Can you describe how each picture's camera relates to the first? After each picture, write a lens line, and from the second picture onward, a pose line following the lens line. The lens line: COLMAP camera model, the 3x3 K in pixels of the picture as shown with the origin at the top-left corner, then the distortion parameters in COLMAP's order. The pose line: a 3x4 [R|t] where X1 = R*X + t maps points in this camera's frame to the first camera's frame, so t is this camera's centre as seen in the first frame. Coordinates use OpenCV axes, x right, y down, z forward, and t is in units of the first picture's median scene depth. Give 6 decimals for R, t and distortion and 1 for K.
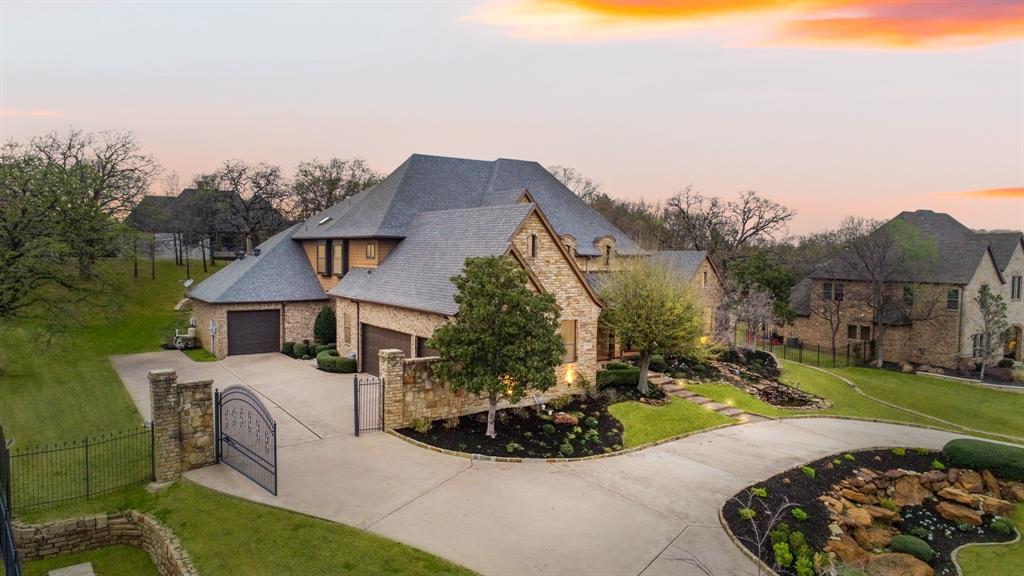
lens RADIAL K [[687.2, 0, 514.8], [0, 687.2, 289.7], [0, 0, 1]] dist [-0.001880, 0.002647]
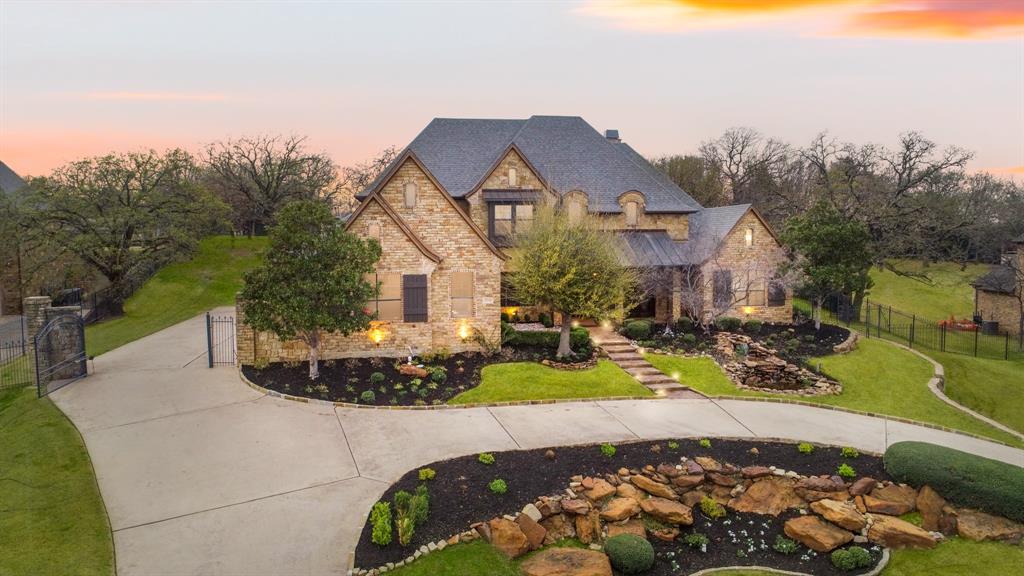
lens RADIAL K [[687.2, 0, 513.6], [0, 687.2, 288.4], [0, 0, 1]] dist [-0.001880, 0.002647]
pose [[0.895411, 0.015832, -0.444959, 0.626160], [-0.008417, 0.999791, 0.018636, 0.053300], [0.445161, -0.012941, 0.895357, 0.199451]]
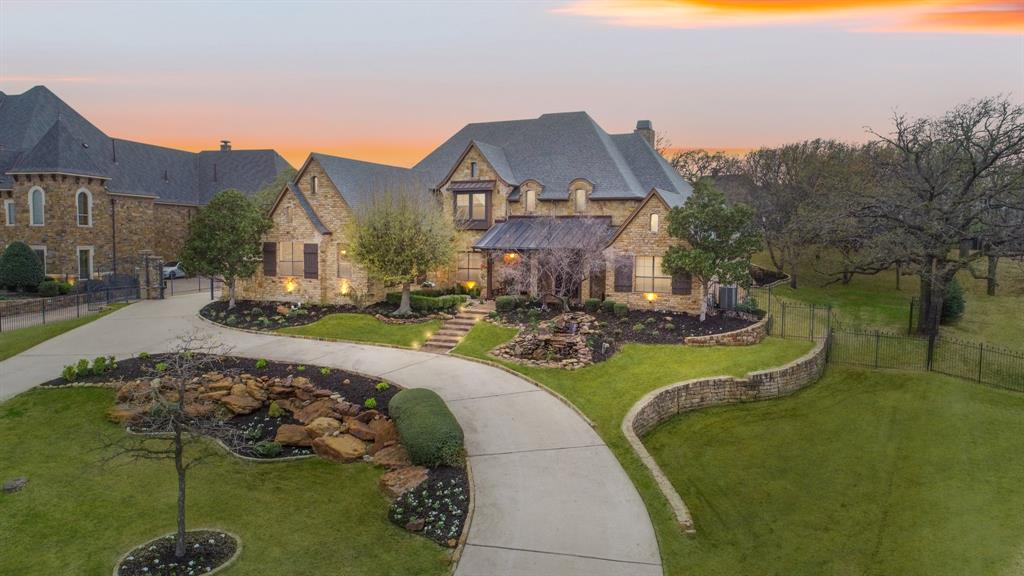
lens RADIAL K [[687.2, 0, 511.8], [0, 687.2, 286.9], [0, 0, 1]] dist [-0.001880, 0.002647]
pose [[0.476974, 0.053580, -0.877283, 1.458631], [-0.059984, 0.997797, 0.028328, 0.076842], [0.876868, 0.039111, 0.479137, 0.743984]]
